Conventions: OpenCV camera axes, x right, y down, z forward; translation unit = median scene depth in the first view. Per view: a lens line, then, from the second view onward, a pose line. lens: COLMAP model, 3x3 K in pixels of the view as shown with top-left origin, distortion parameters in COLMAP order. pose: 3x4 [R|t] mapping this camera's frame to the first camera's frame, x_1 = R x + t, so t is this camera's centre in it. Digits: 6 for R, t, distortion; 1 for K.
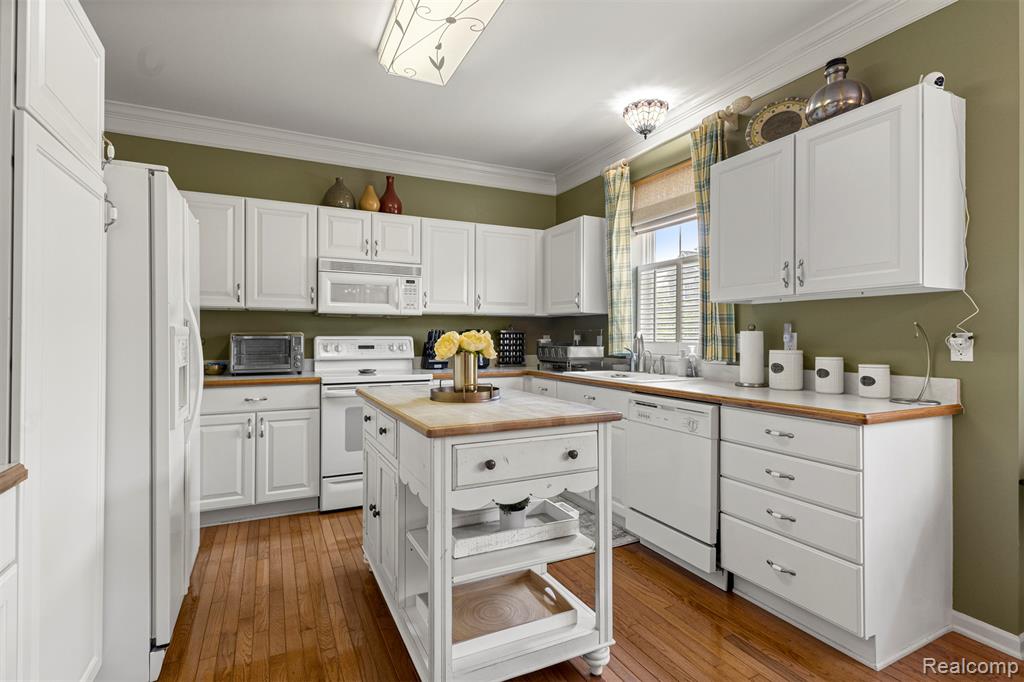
lens RADIAL K [[502.7, 0, 515.1], [0, 502.7, 336.7], [0, 0, 1]] dist [0.012493, -0.000031]
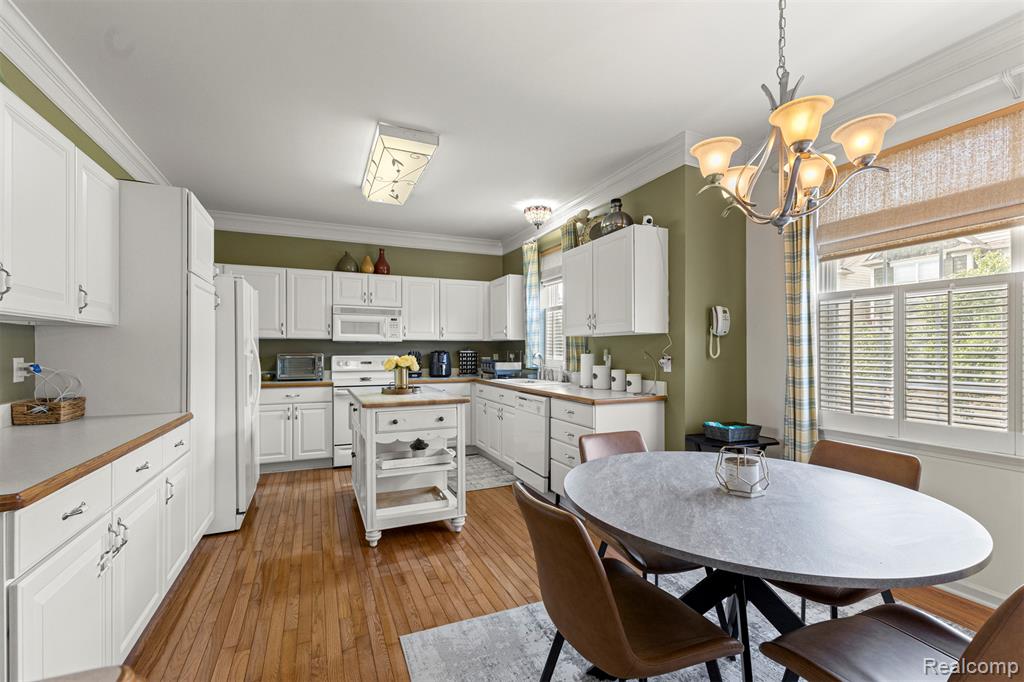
lens RADIAL K [[448.6, 0, 514.1], [0, 448.6, 352.6], [0, 0, 1]] dist [0.003232, 0.000182]
pose [[0.999197, -0.001309, -0.040035, 0.233202], [0.001512, 0.999986, 0.005038, -0.018404], [0.040027, -0.005095, 0.999186, -0.376146]]
